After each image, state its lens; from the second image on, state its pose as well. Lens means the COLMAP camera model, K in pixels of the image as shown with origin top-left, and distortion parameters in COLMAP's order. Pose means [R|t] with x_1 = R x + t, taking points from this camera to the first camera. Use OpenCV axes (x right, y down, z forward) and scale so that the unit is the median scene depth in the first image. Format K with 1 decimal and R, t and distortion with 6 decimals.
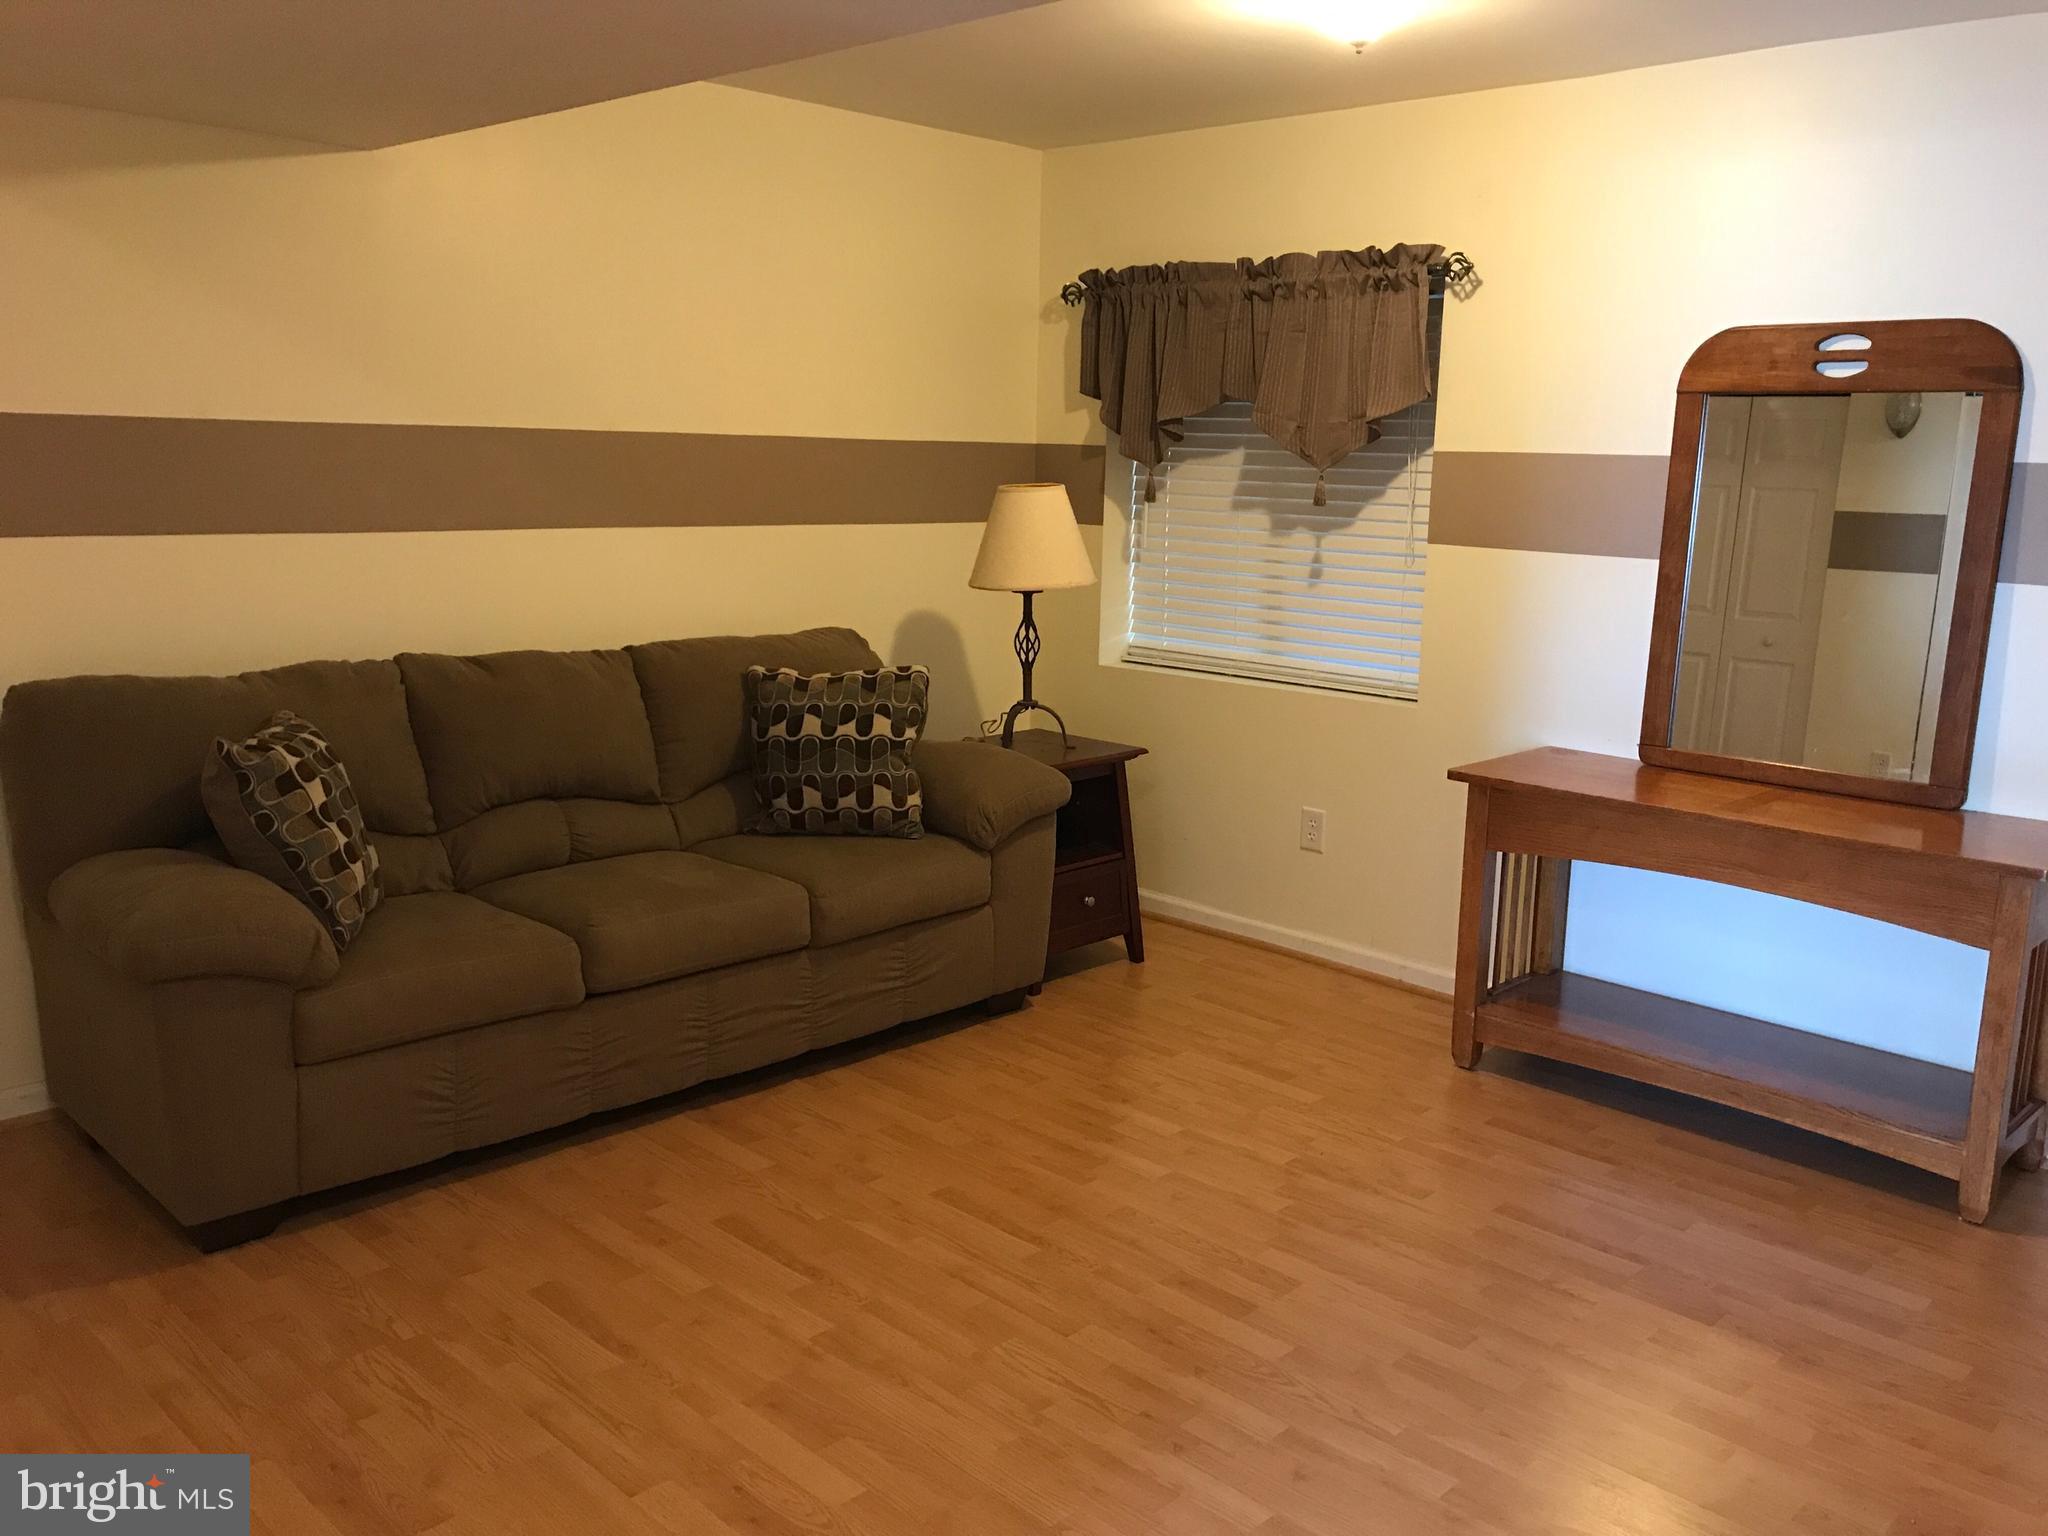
lens RADIAL K [[1687.3, 0, 1019.1], [0, 1687.3, 754.4], [0, 0, 1]] dist [0.031462, -0.031902]
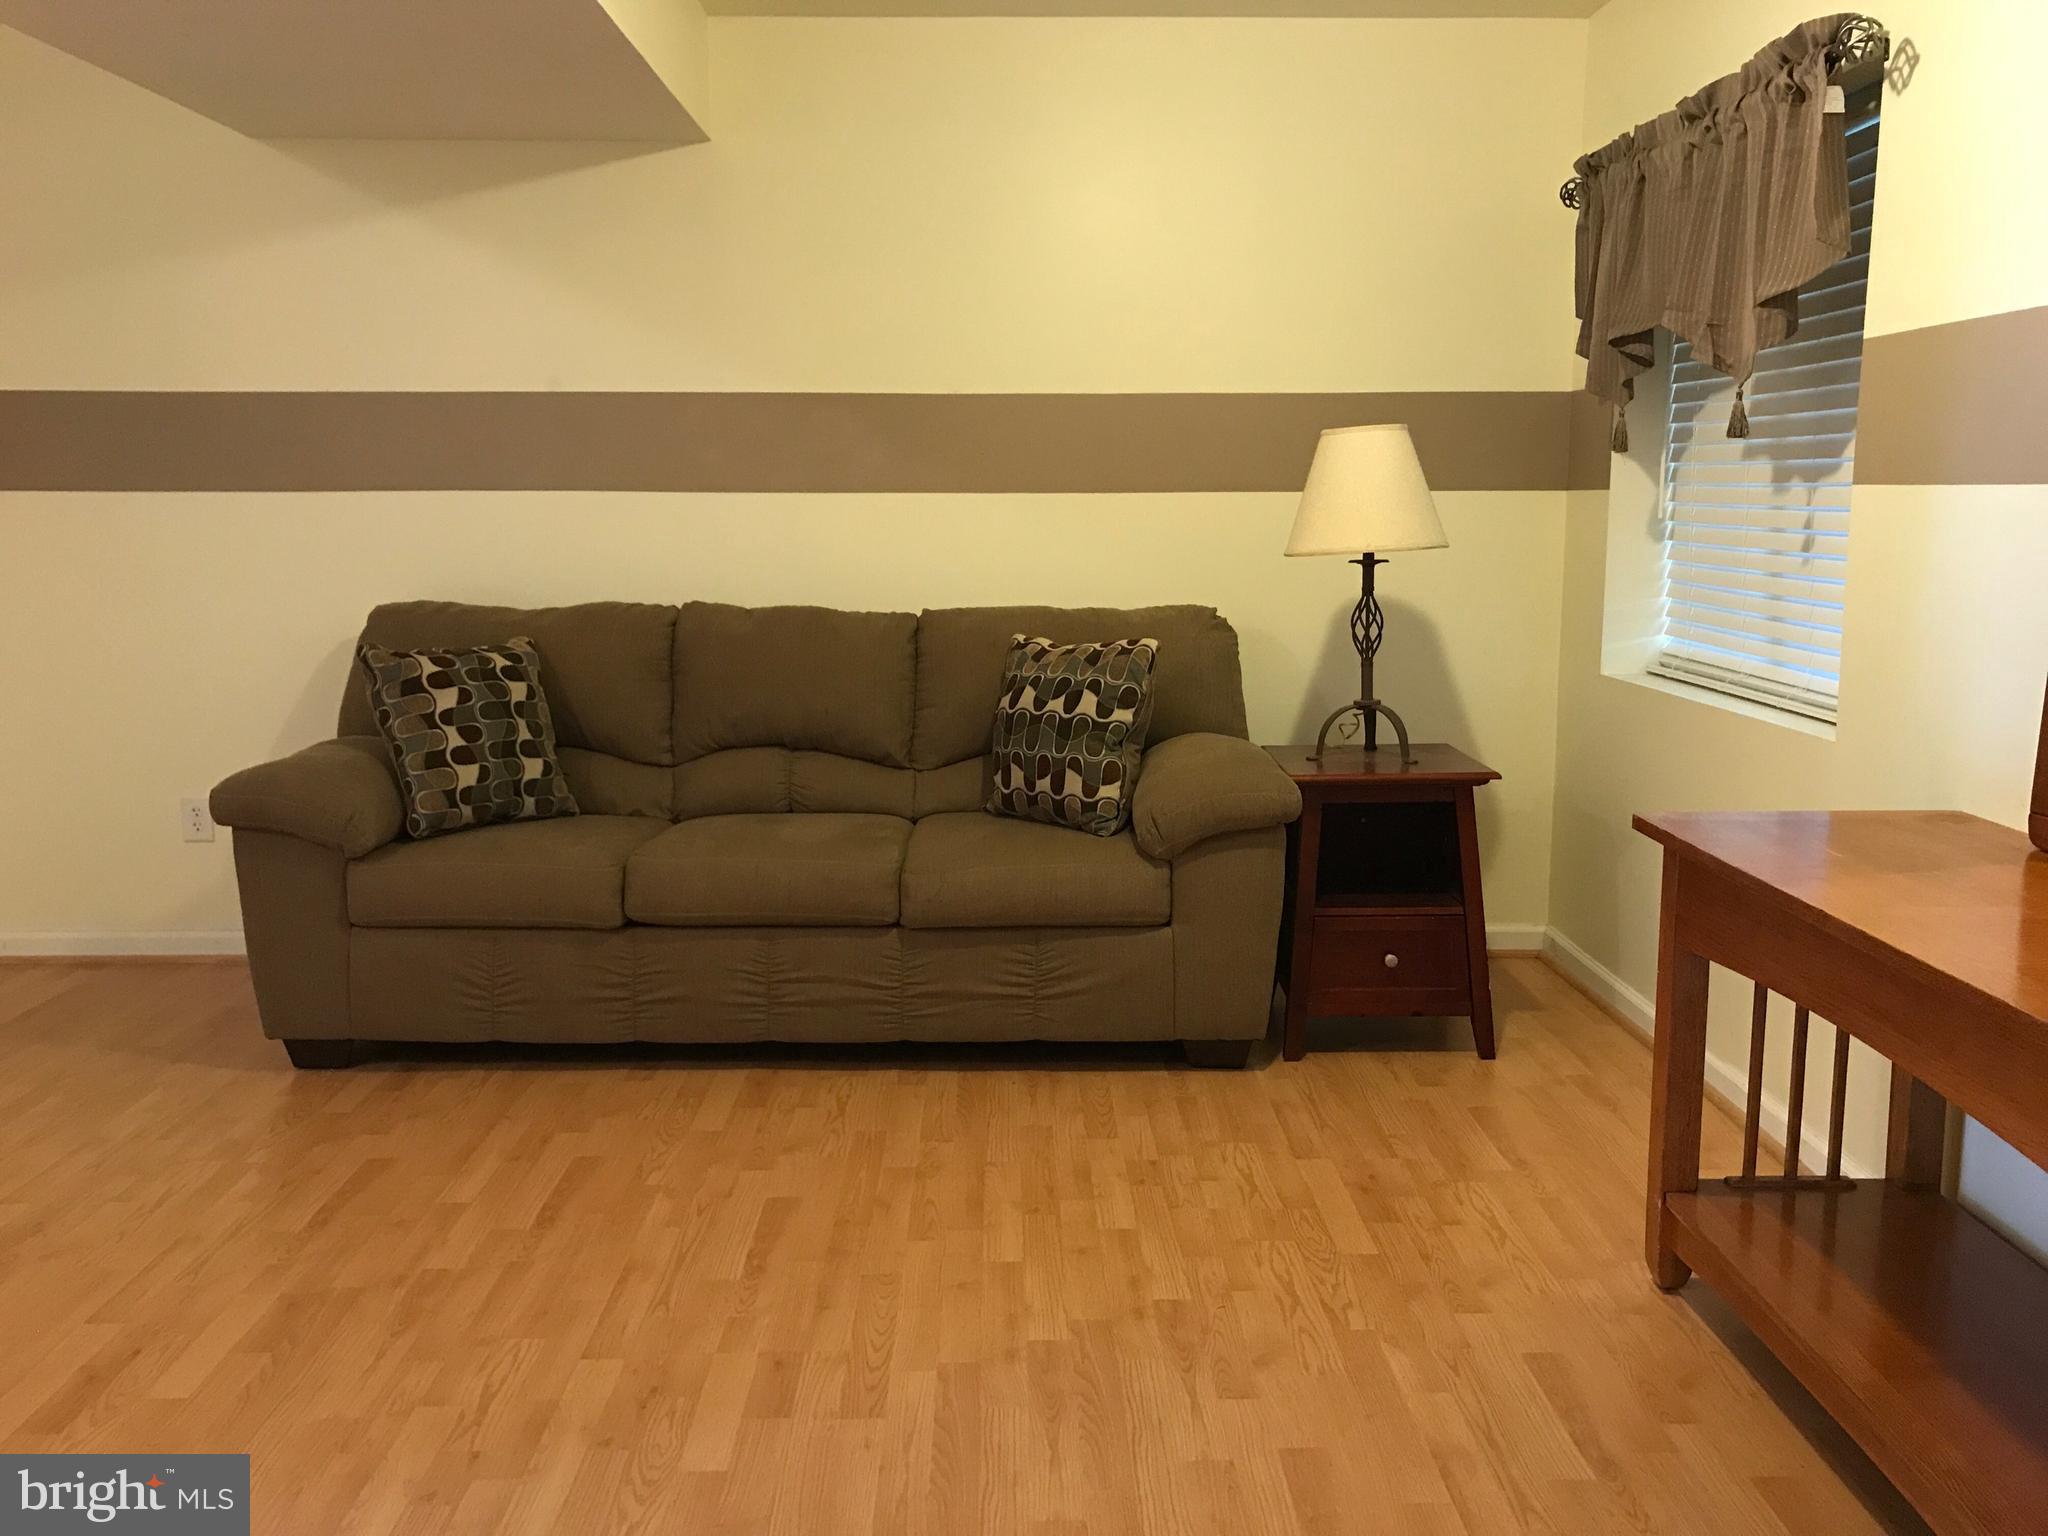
lens RADIAL K [[1687.3, 0, 1008.9], [0, 1687.3, 751.4], [0, 0, 1]] dist [0.031462, -0.031902]
pose [[0.706271, 0.081591, -0.703224, 0.549877], [-0.108504, 0.994076, 0.006363, 0.007201], [0.699577, 0.071809, 0.710940, 0.378428]]
